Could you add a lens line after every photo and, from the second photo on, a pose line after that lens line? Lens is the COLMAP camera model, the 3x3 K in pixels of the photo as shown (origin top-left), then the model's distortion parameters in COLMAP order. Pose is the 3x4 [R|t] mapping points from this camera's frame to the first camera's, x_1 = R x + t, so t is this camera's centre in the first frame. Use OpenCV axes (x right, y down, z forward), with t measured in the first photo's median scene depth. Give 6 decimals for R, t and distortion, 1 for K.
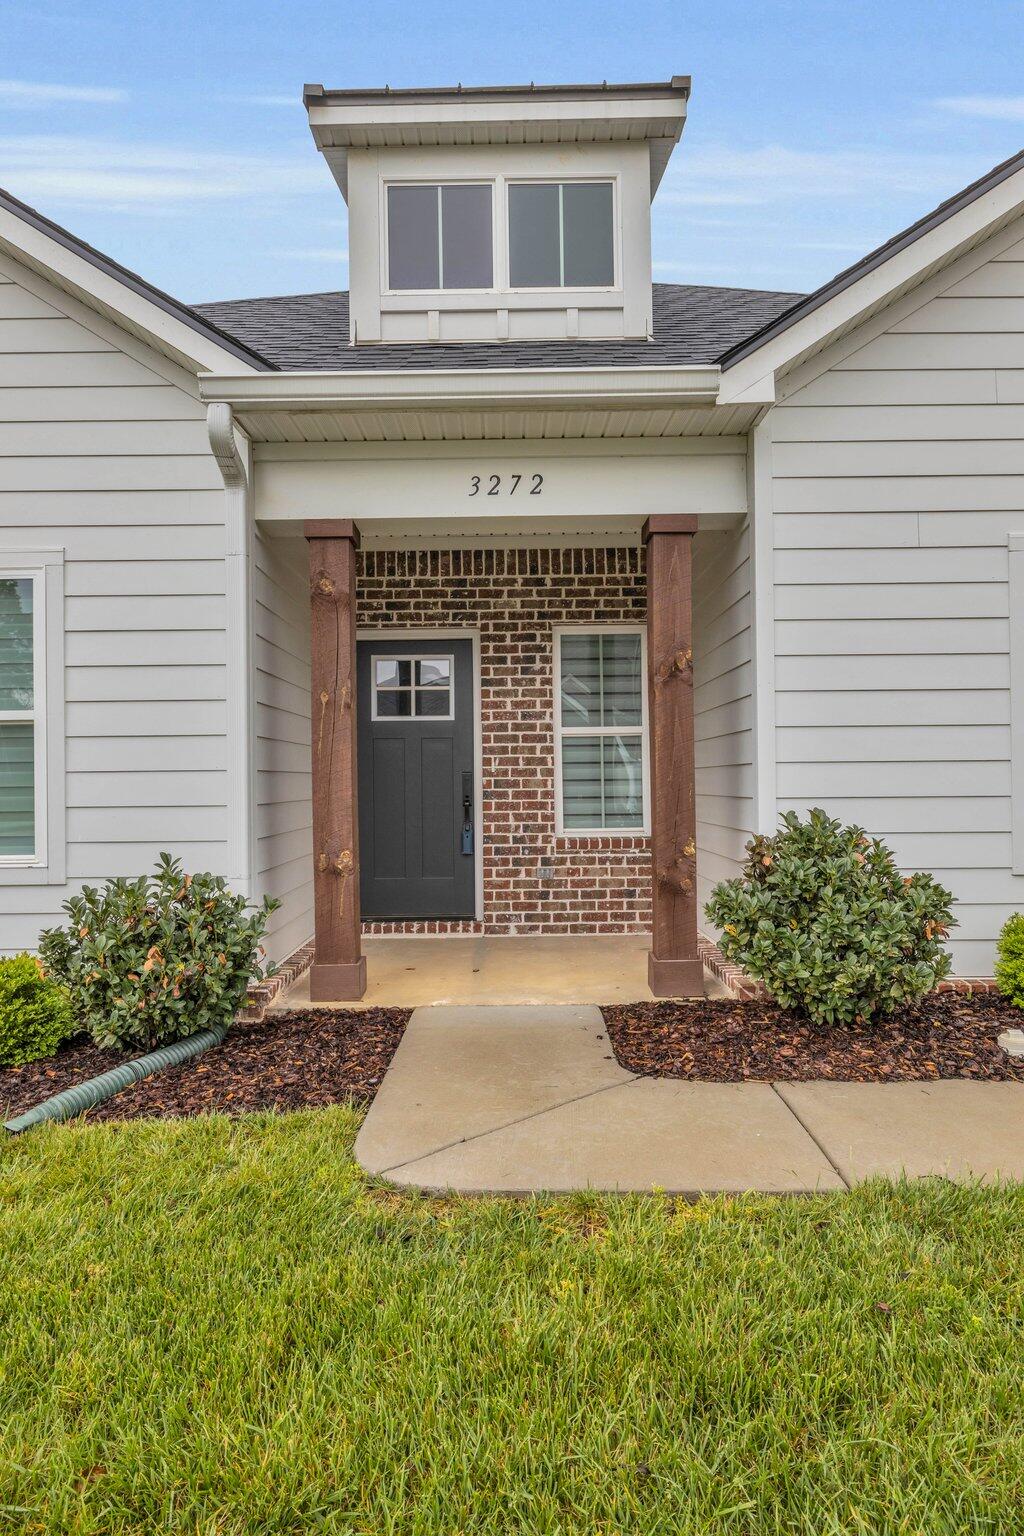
lens RADIAL K [[884.3, 0, 512.0], [0, 884.3, 768.0], [0, 0, 1]] dist [0.017712, -0.000263]
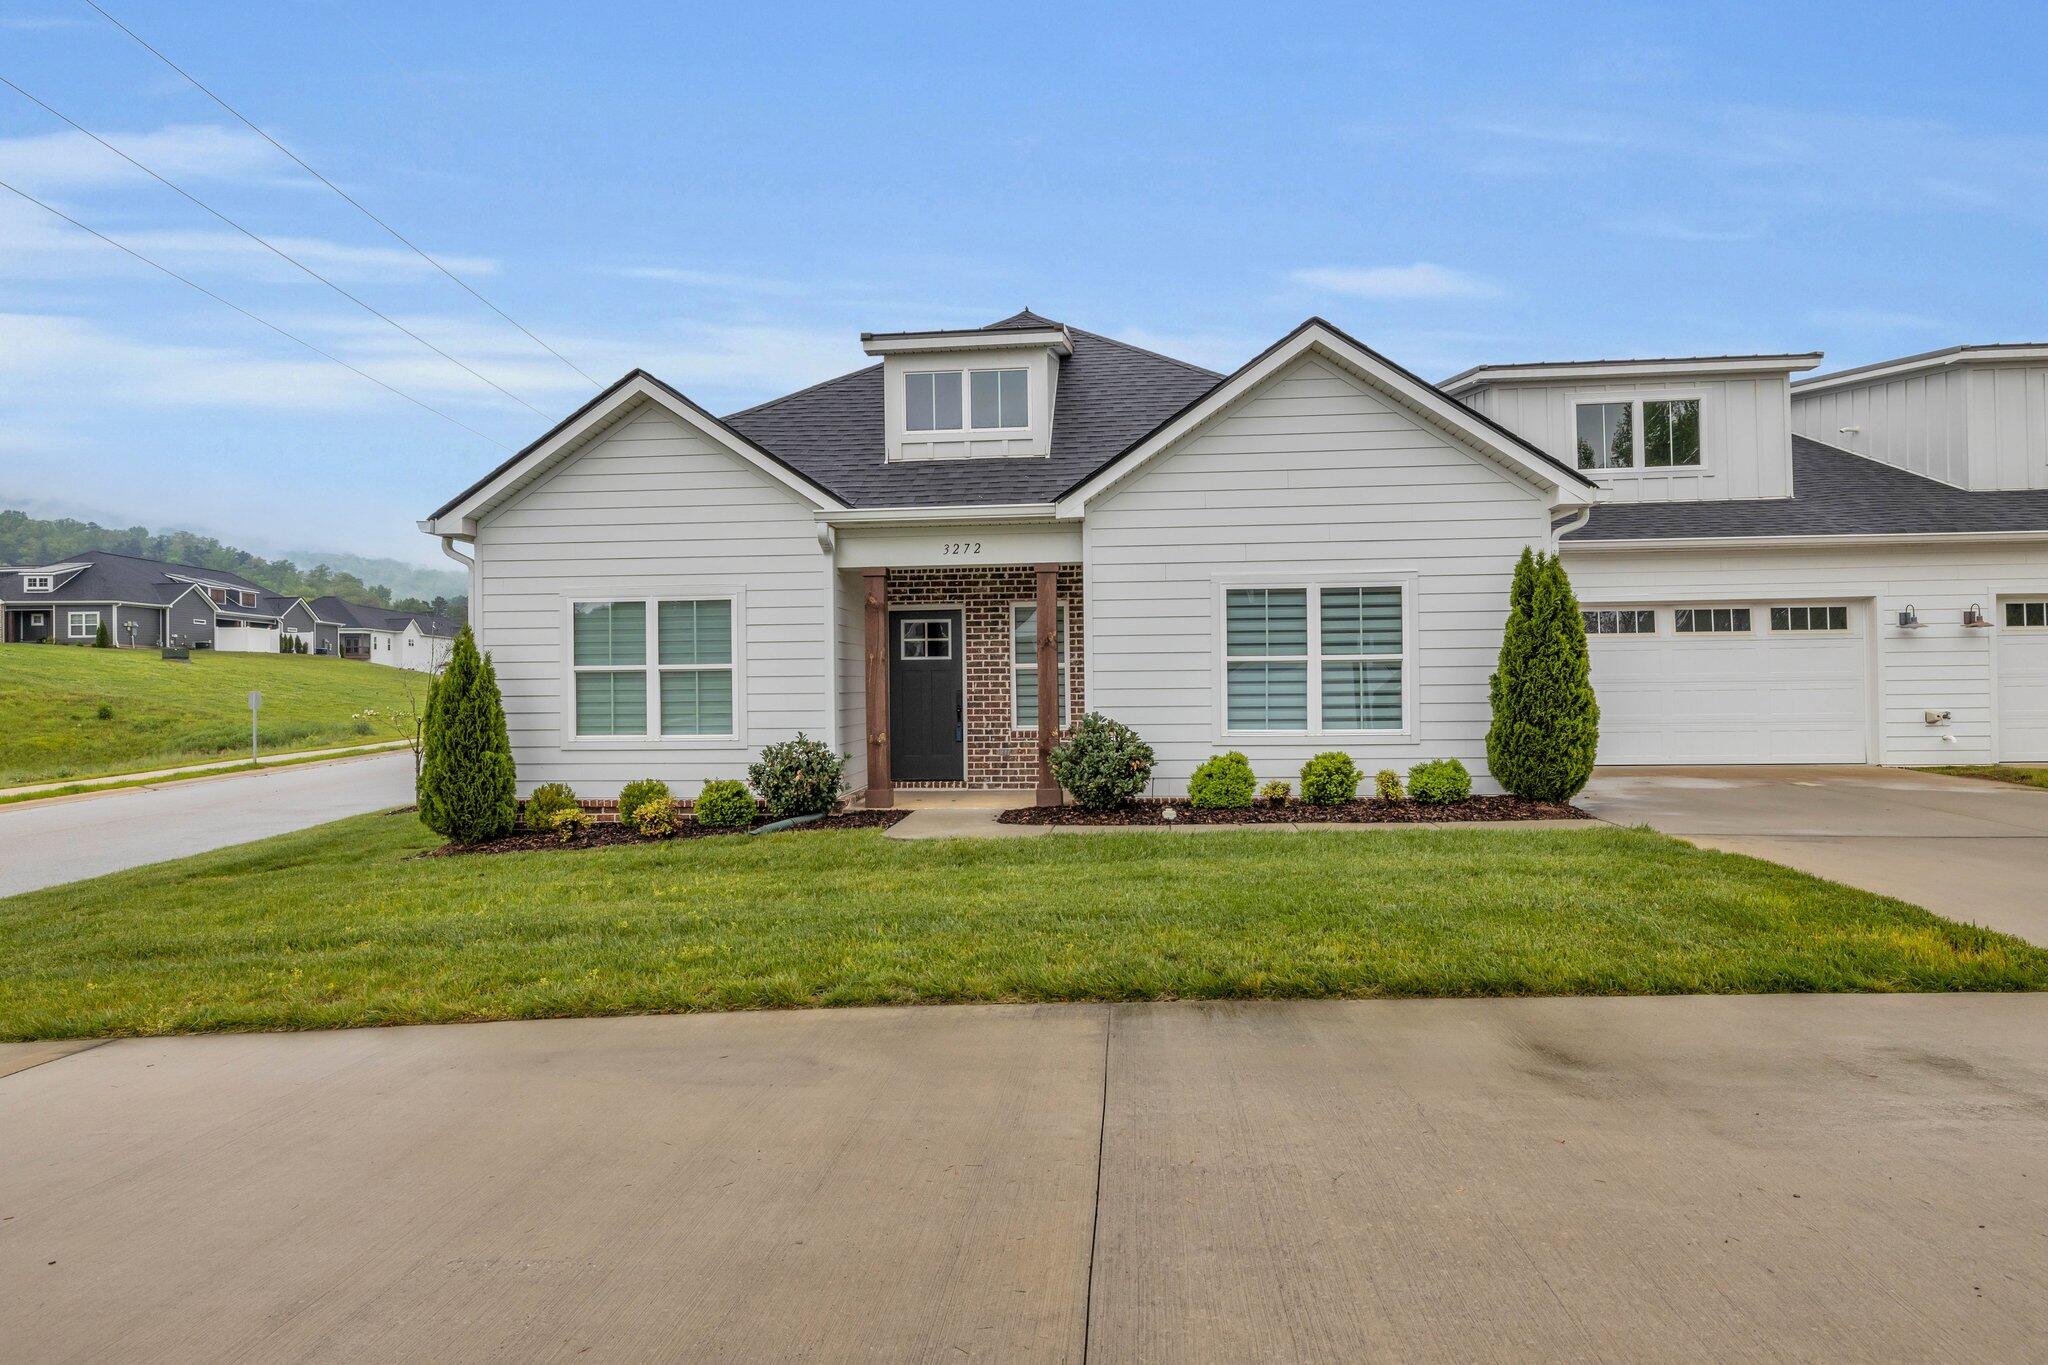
lens RADIAL K [[1179.0, 0, 1024.0], [0, 1179.0, 682.5], [0, 0, 1]] dist [0.017712, -0.000263]
pose [[0.995951, -0.000218, -0.089895, 0.313620], [0.001508, 0.999897, 0.014284, -0.049693], [0.089883, -0.014362, 0.995849, -1.374536]]
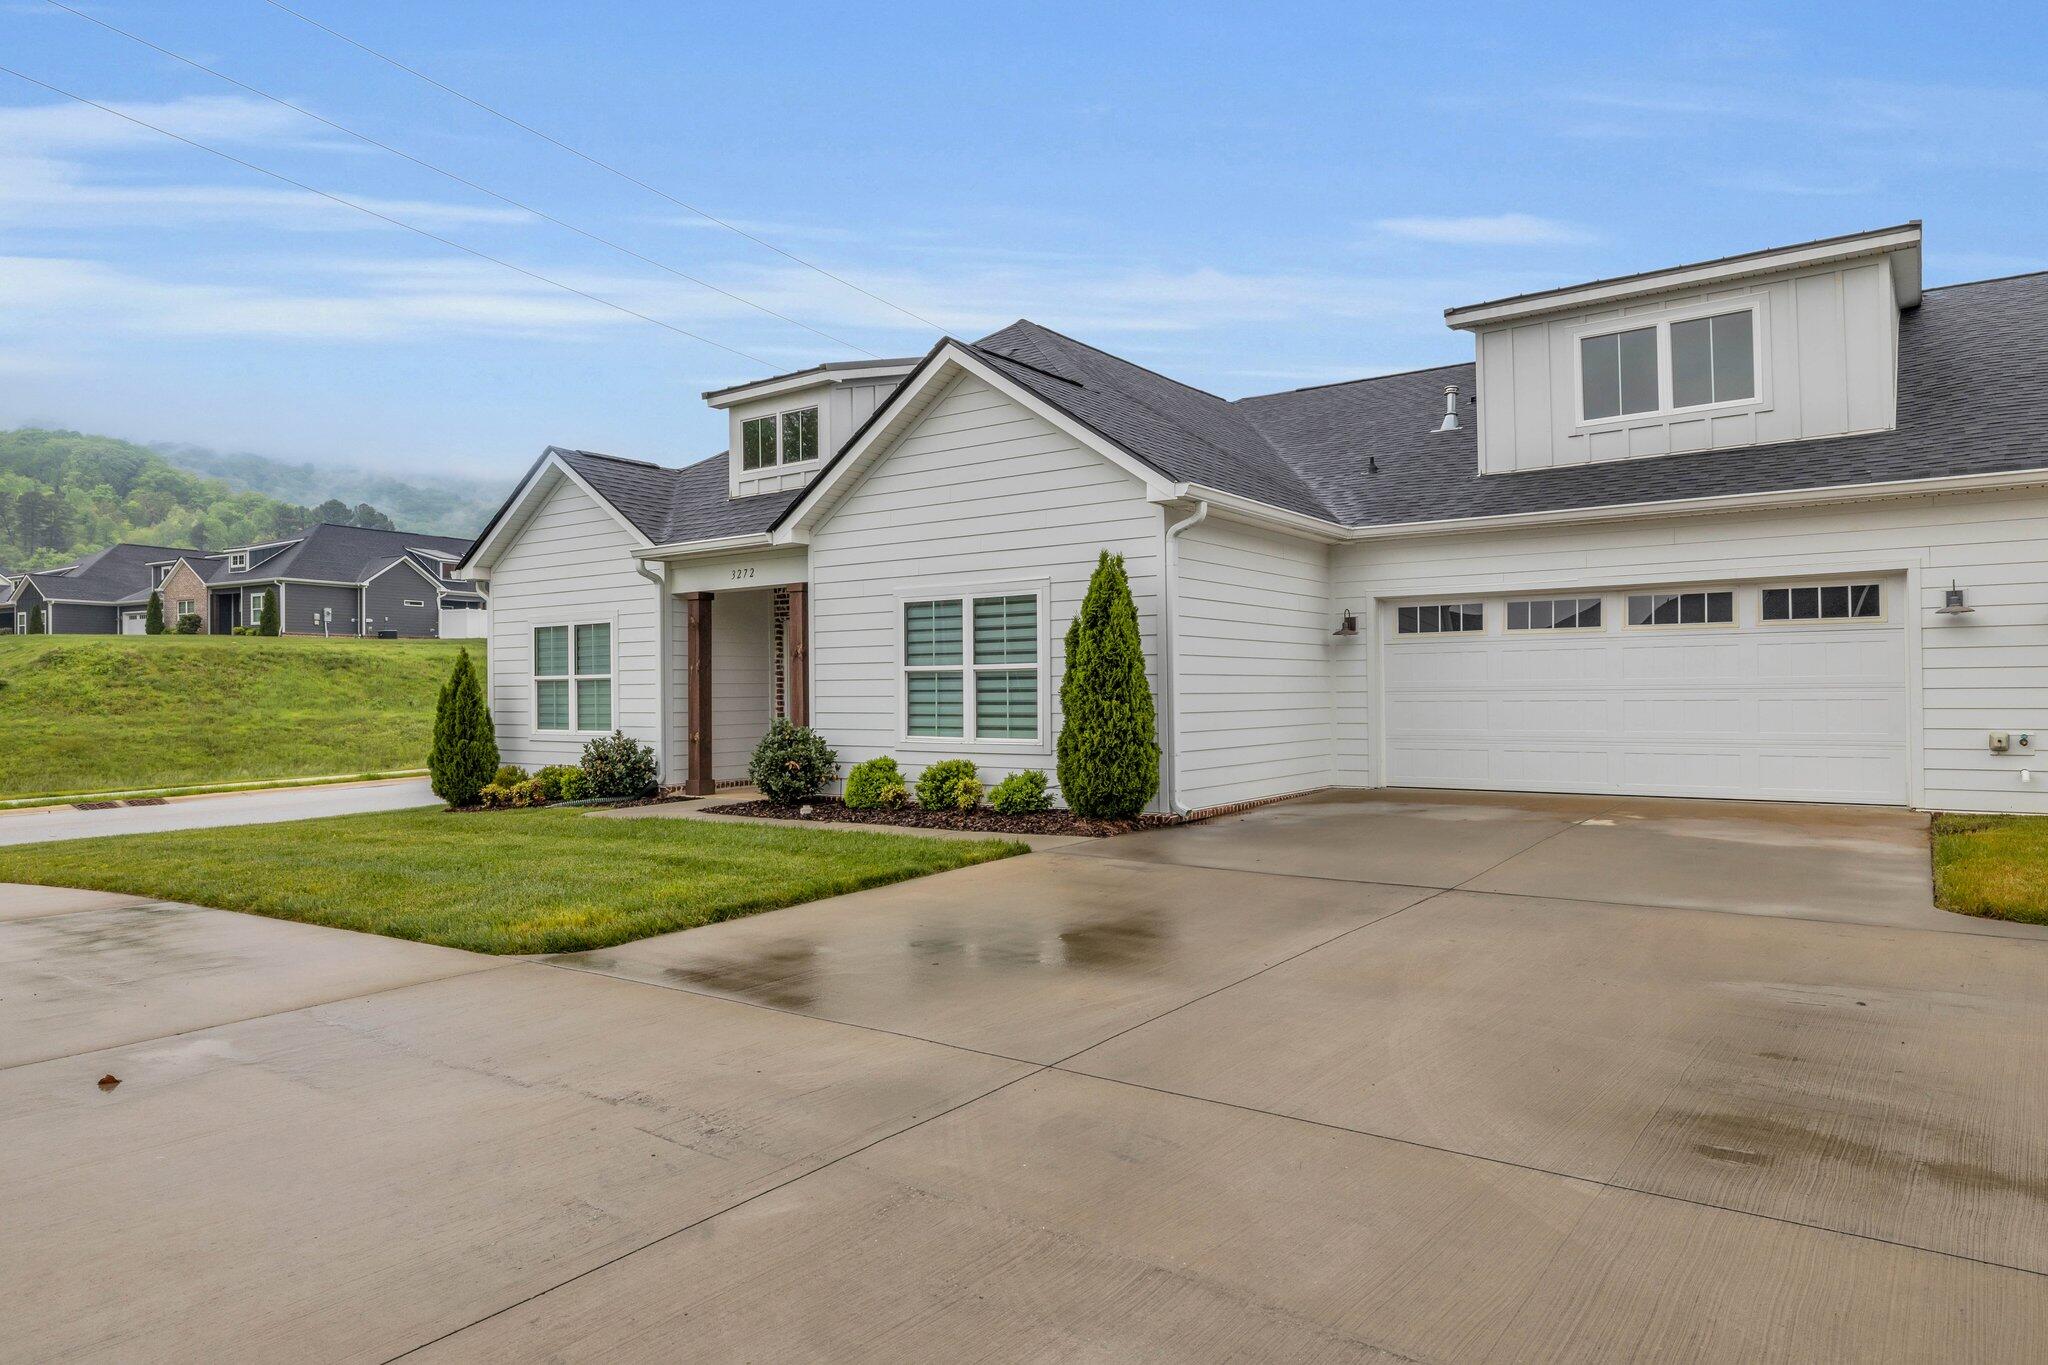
lens RADIAL K [[1324.7, 0, 955.4], [0, 1324.7, 682.3], [0, 0, 1]] dist [0.005908, 0.001699]
pose [[0.782503, -0.000021, -0.622647, 2.159712], [0.011383, 0.999833, 0.014272, -0.070620], [0.622543, -0.018255, 0.782373, -1.126460]]
